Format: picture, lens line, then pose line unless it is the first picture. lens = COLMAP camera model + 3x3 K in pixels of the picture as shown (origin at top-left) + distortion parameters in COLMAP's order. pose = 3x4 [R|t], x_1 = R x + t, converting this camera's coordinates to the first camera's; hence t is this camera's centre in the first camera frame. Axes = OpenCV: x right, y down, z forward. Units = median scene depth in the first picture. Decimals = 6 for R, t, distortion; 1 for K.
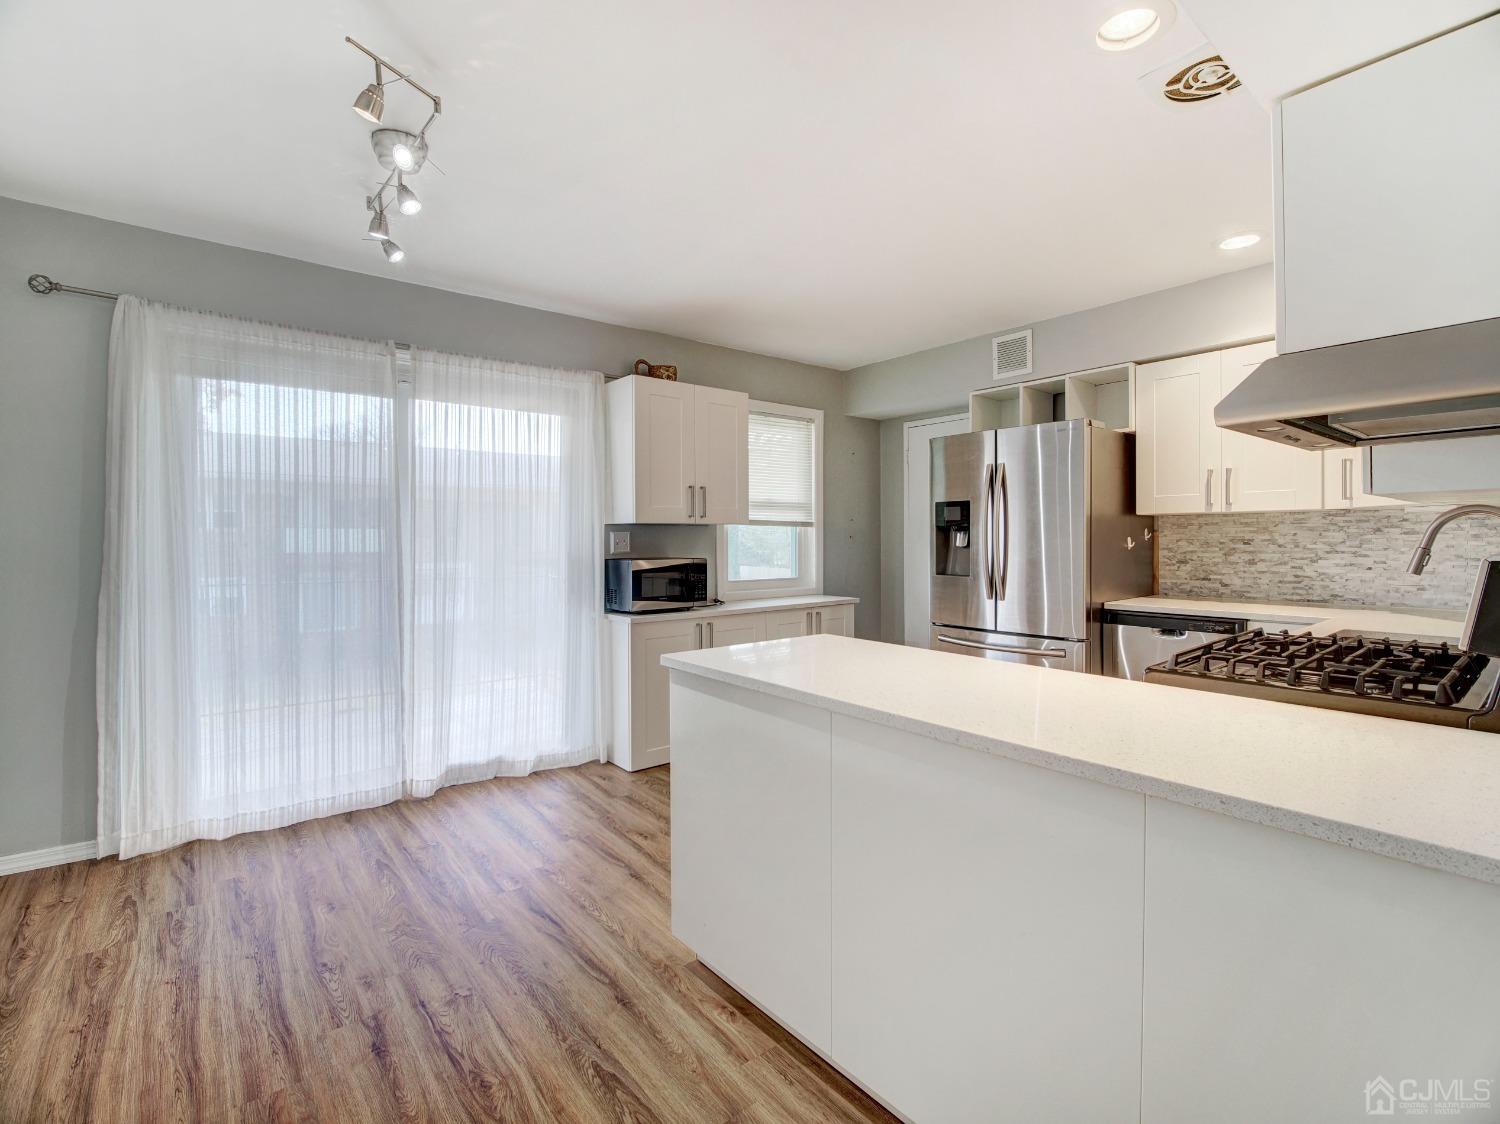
lens RADIAL K [[691.2, 0, 745.1], [0, 691.2, 554.4], [0, 0, 1]] dist [-0.013482, -0.000380]
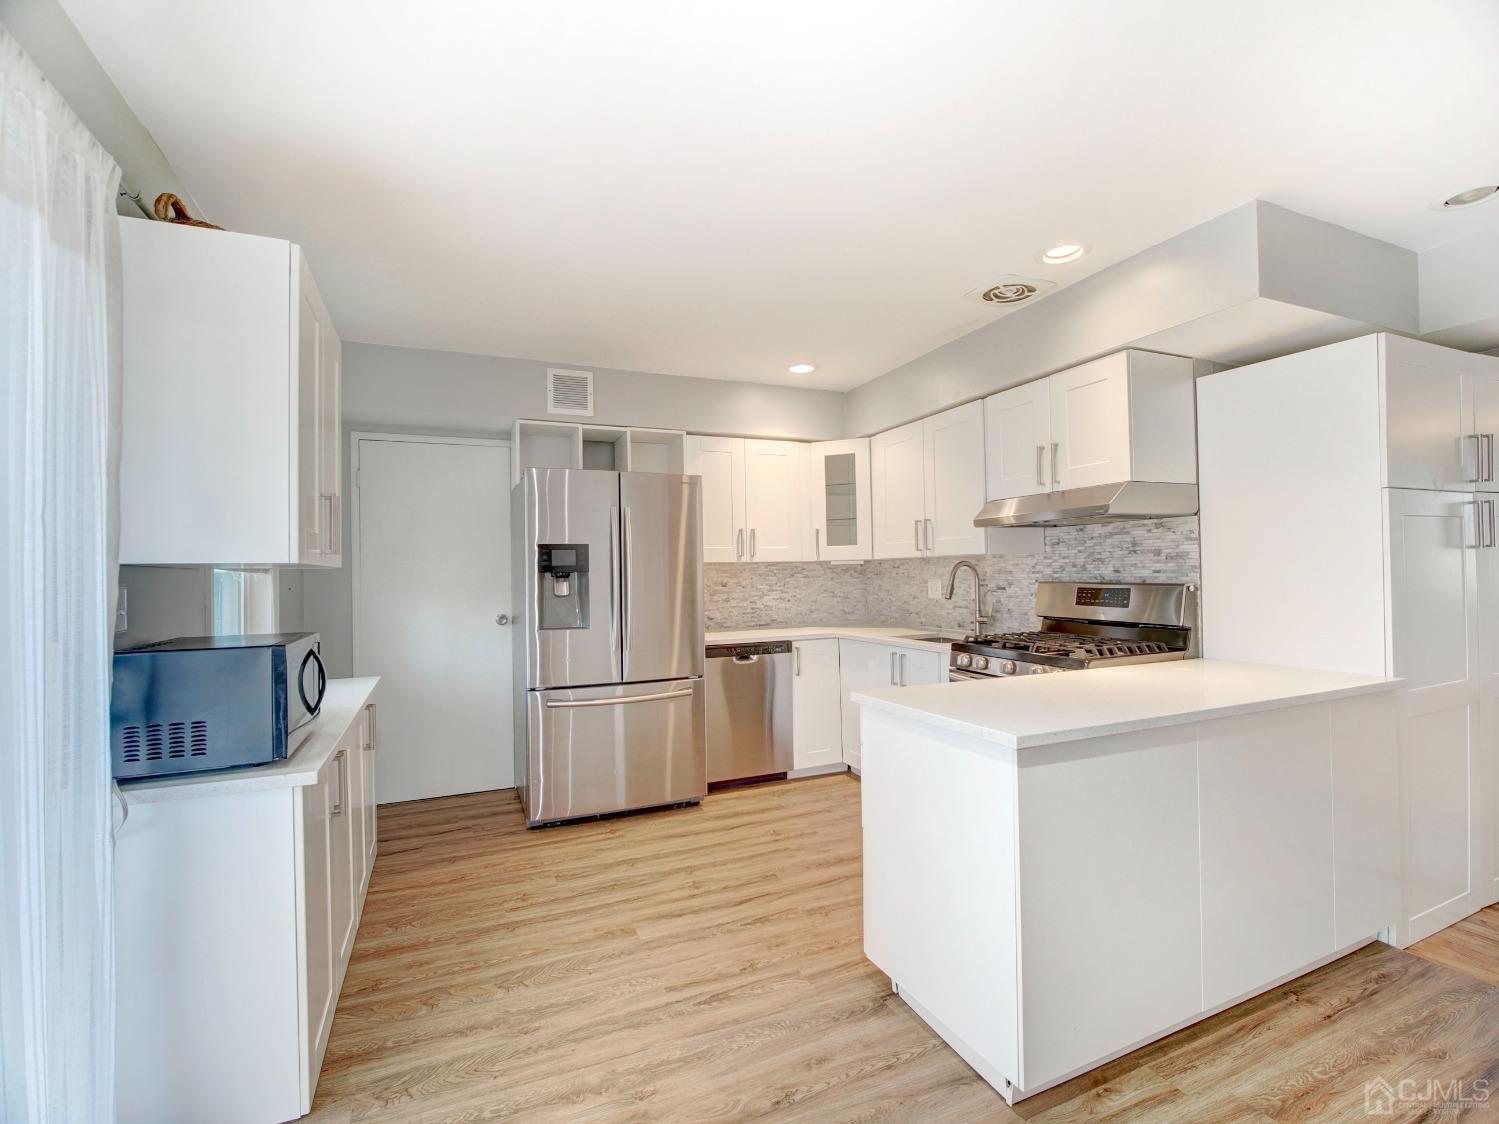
lens RADIAL K [[695.1, 0, 749.5], [0, 695.1, 562.0], [0, 0, 1]] dist [-0.012790, -0.000327]
pose [[0.264476, 0.017161, 0.964240, -0.618995], [0.039070, 0.998830, -0.028493, -0.025066], [-0.963601, 0.045208, 0.263496, 0.693313]]
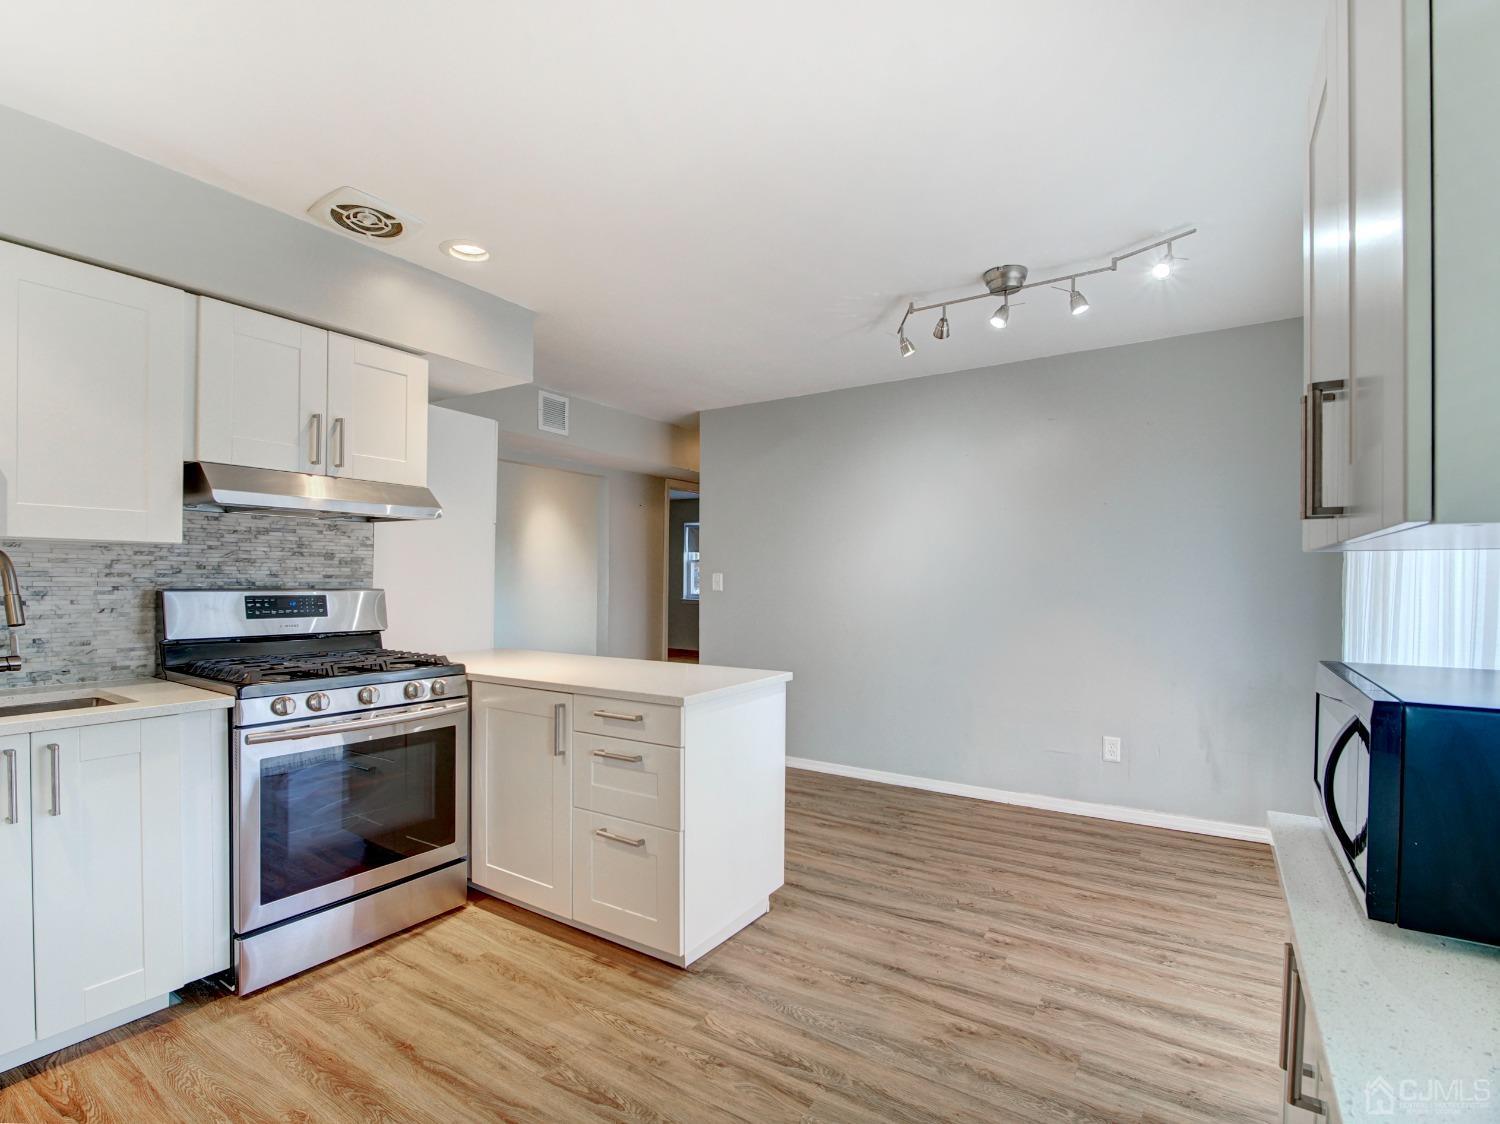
lens RADIAL K [[720.9, 0, 748.6], [0, 720.9, 578.1], [0, 0, 1]] dist [-0.015263, -0.000215]
pose [[-0.949991, -0.001780, -0.312272, 0.253617], [-0.010394, 0.999610, 0.025922, -0.045442], [0.312104, 0.027871, -0.949639, 1.478650]]
